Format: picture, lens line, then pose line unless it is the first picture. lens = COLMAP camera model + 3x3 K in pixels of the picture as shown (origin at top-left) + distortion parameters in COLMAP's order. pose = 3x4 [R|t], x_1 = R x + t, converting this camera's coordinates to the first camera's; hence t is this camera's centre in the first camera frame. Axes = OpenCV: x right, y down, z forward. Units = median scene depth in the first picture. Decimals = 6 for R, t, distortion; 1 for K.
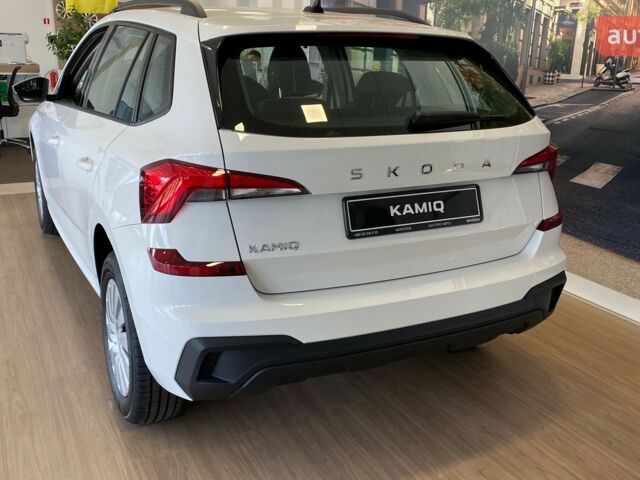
lens RADIAL K [[659.1, 0, 317.6], [0, 659.1, 237.9], [0, 0, 1]] dist [0.036612, 0.000000]
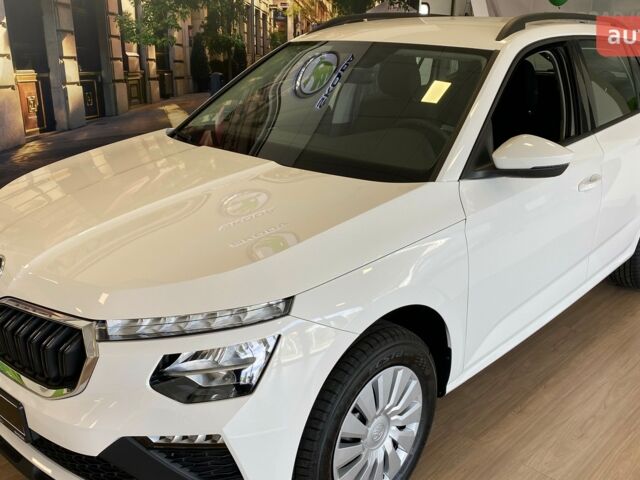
lens RADIAL K [[659.1, 0, 314.8], [0, 659.1, 241.2], [0, 0, 1]] dist [0.036612, 0.000000]
pose [[-0.304433, -0.338581, 0.890328, -1.423250], [0.260003, 0.869662, 0.419626, -0.702502], [-0.916362, 0.359236, -0.176722, 1.980756]]
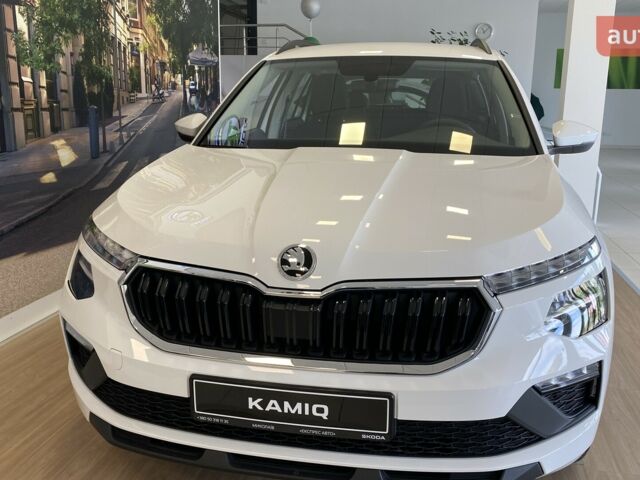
lens RADIAL K [[659.1, 0, 313.2], [0, 659.1, 242.6], [0, 0, 1]] dist [0.036612, 0.000000]
pose [[-0.766431, -0.178175, 0.617120, -1.057439], [0.150638, 0.884104, 0.442343, -0.758247], [-0.624413, 0.431987, -0.650765, 2.618181]]
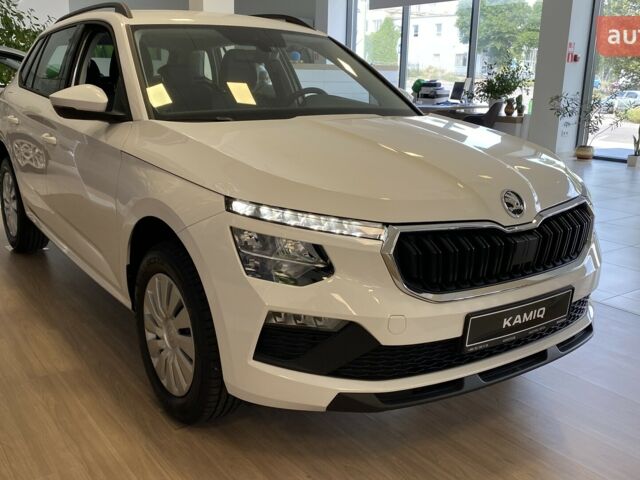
lens RADIAL K [[659.1, 0, 313.9], [0, 659.1, 242.7], [0, 0, 1]] dist [0.036612, 0.000000]
pose [[-0.993440, -0.018061, -0.112921, -0.285525], [-0.074370, 0.852148, 0.517990, -0.819776], [0.086870, 0.522989, -0.847901, 2.917580]]
